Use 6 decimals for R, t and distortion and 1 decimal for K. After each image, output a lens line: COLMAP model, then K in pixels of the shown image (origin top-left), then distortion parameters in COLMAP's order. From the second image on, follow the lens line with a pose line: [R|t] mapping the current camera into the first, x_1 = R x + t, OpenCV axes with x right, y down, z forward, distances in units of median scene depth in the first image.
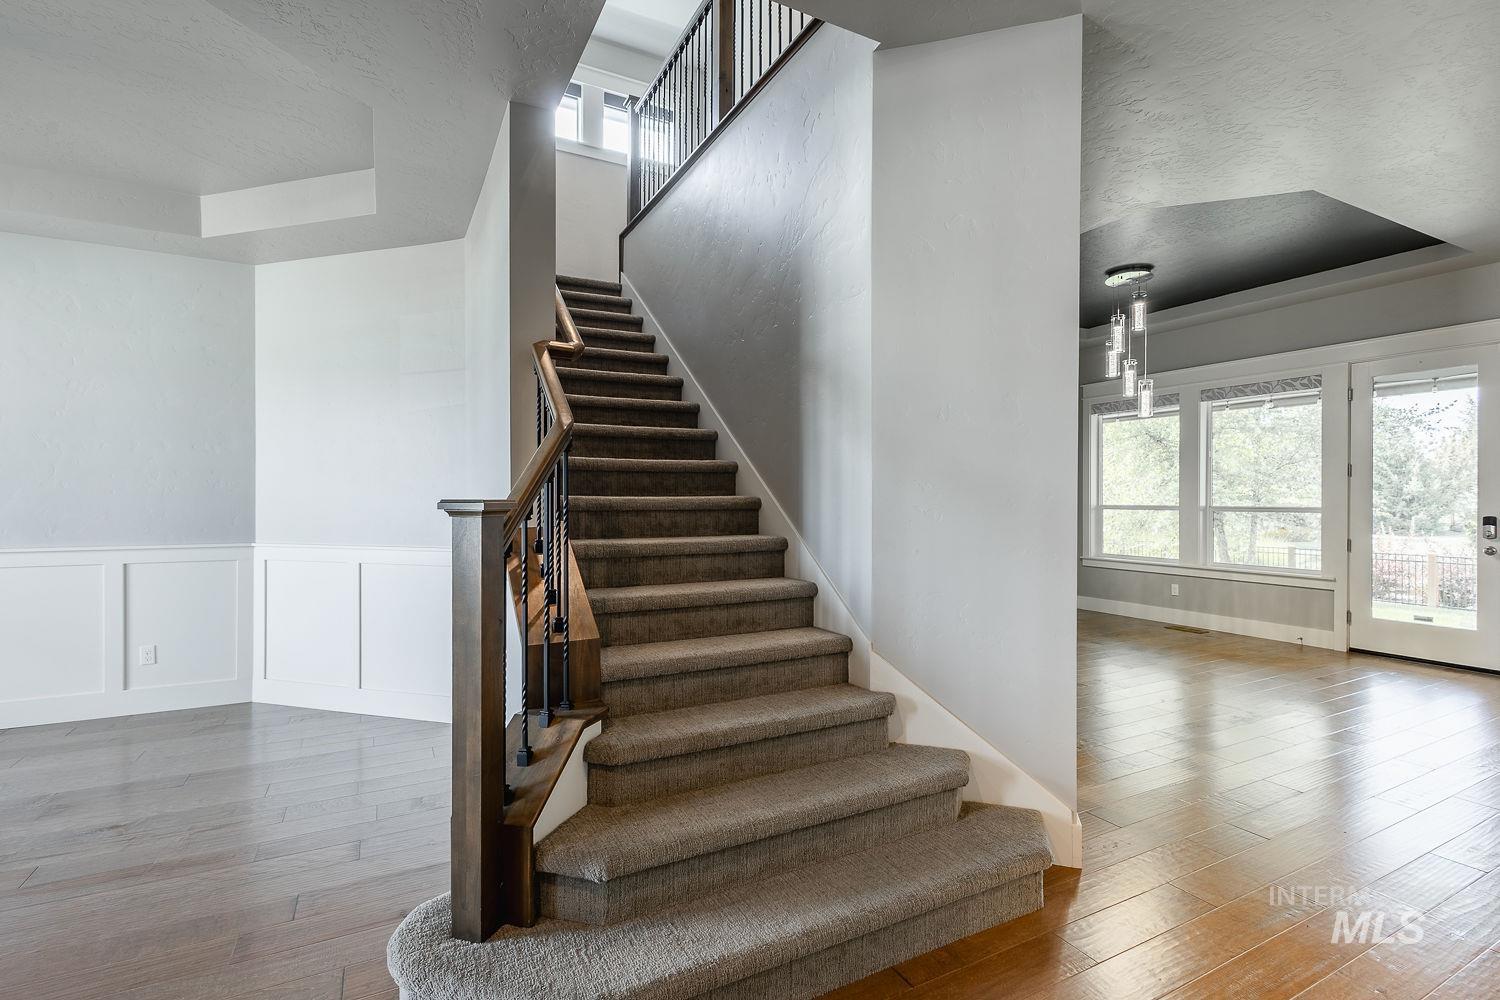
lens RADIAL K [[695.8, 0, 748.5], [0, 695.8, 501.4], [0, 0, 1]] dist [0.012846, -0.004304]
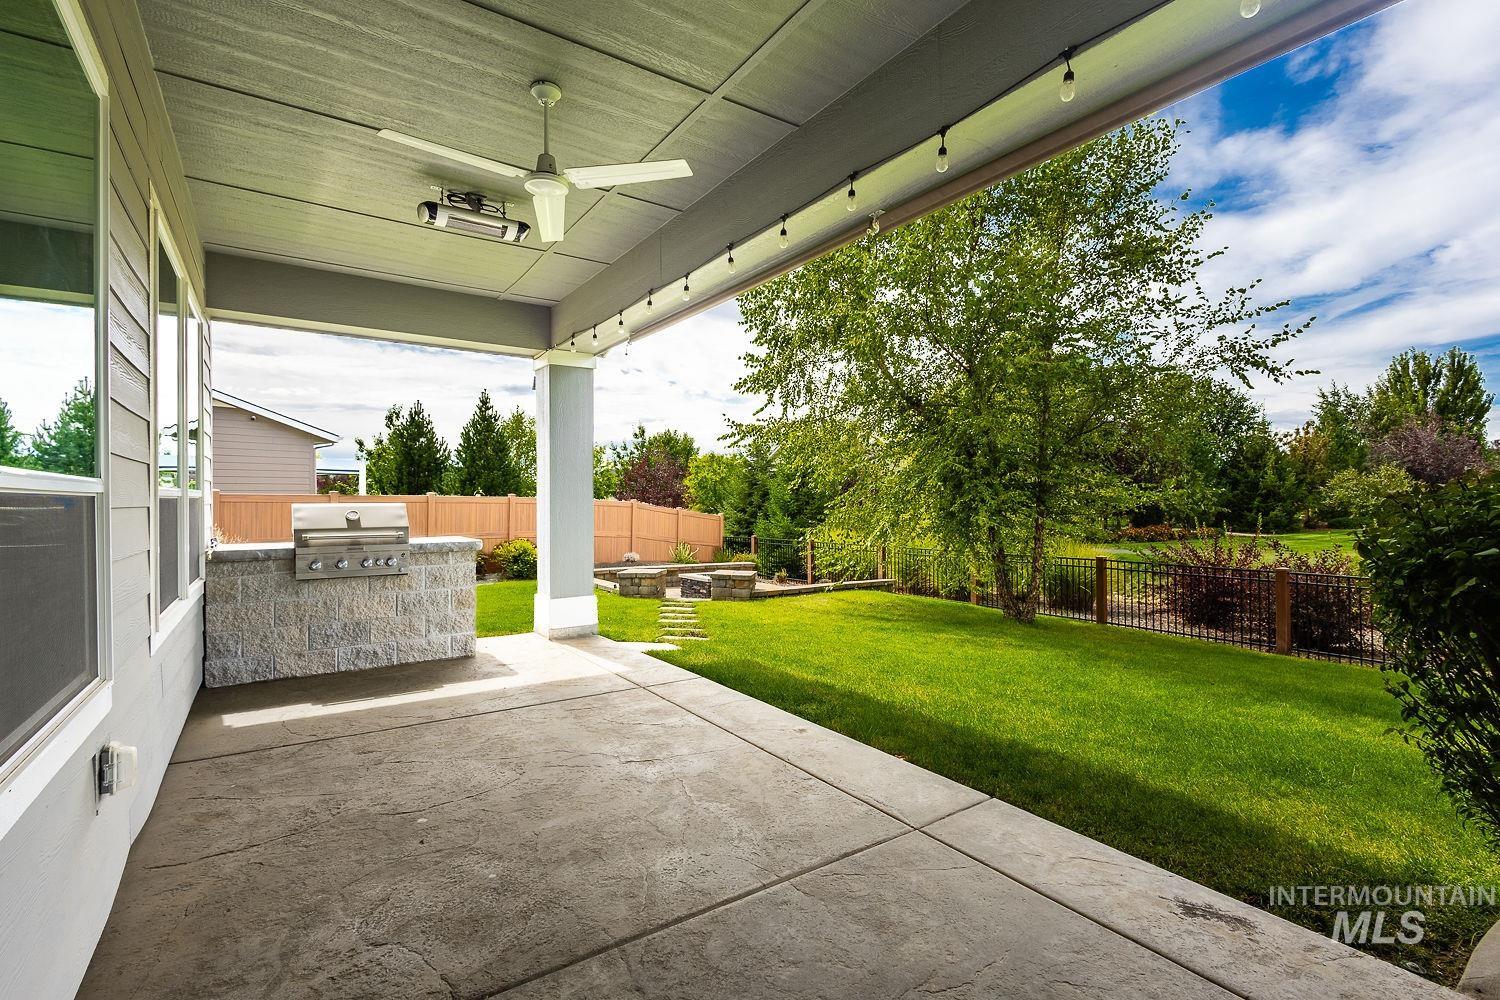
lens RADIAL K [[695.8, 0, 748.5], [0, 695.8, 501.4], [0, 0, 1]] dist [0.012846, -0.004304]
pose [[0.993414, -0.007218, 0.114353, 0.932424], [0.007499, 0.999970, -0.002024, 0.019035], [-0.114335, 0.002869, 0.993438, 0.935616]]
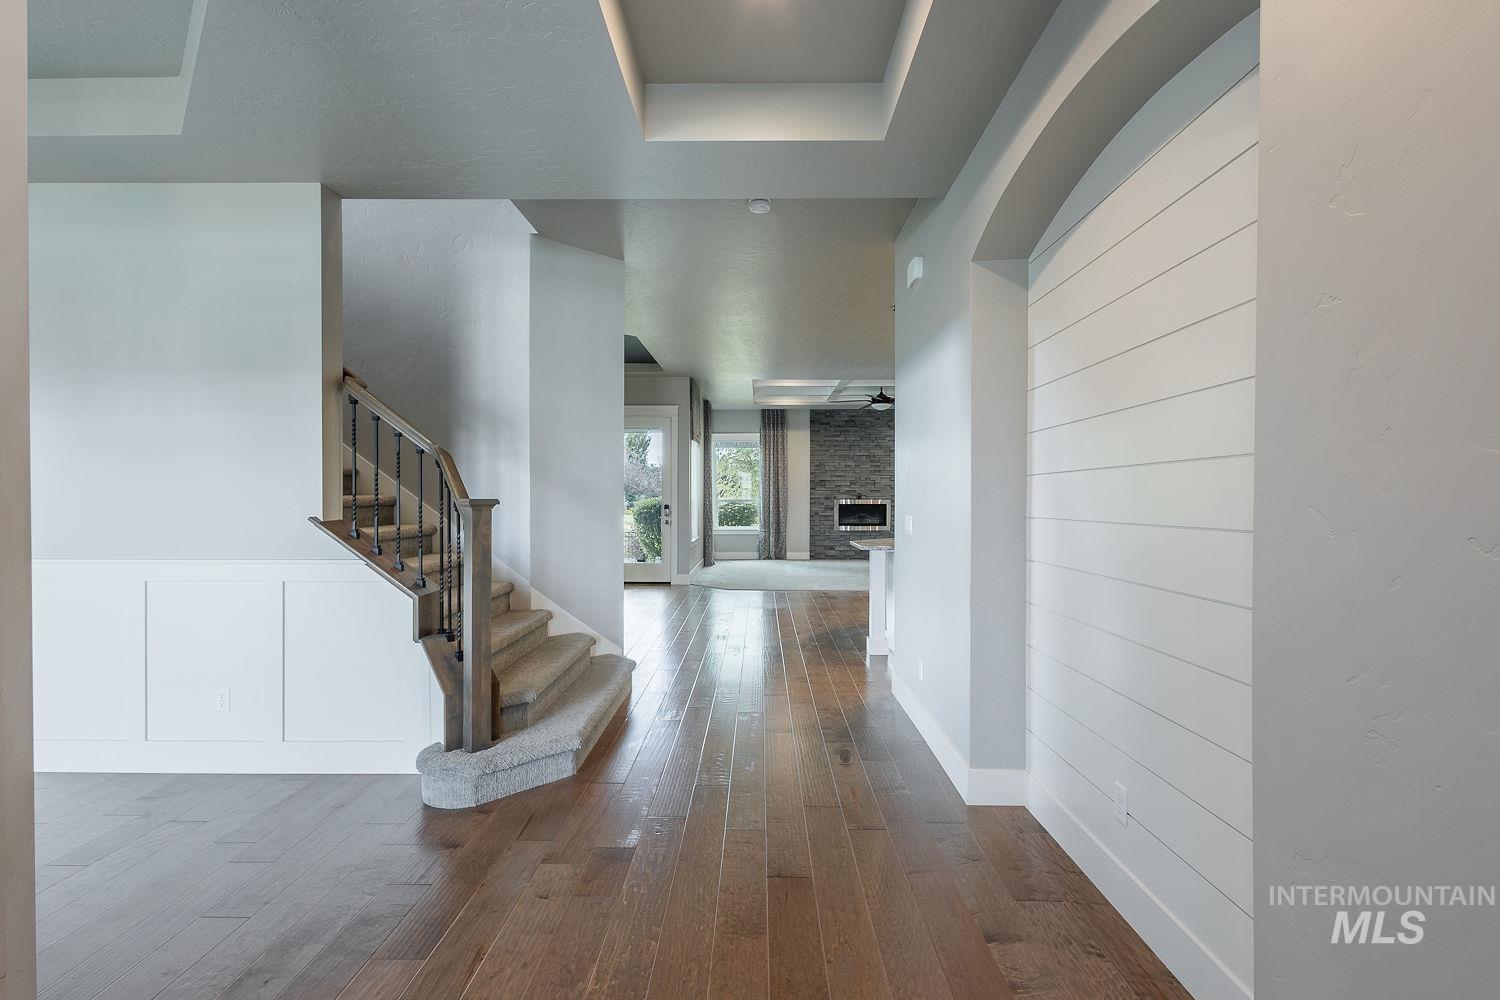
lens RADIAL K [[695.8, 0, 748.5], [0, 695.8, 501.4], [0, 0, 1]] dist [0.012846, -0.004304]
pose [[0.479798, -0.008688, 0.877336, -0.460071], [0.003074, 0.999961, 0.008222, -0.002874], [-0.877374, -0.001248, 0.479806, -0.121161]]
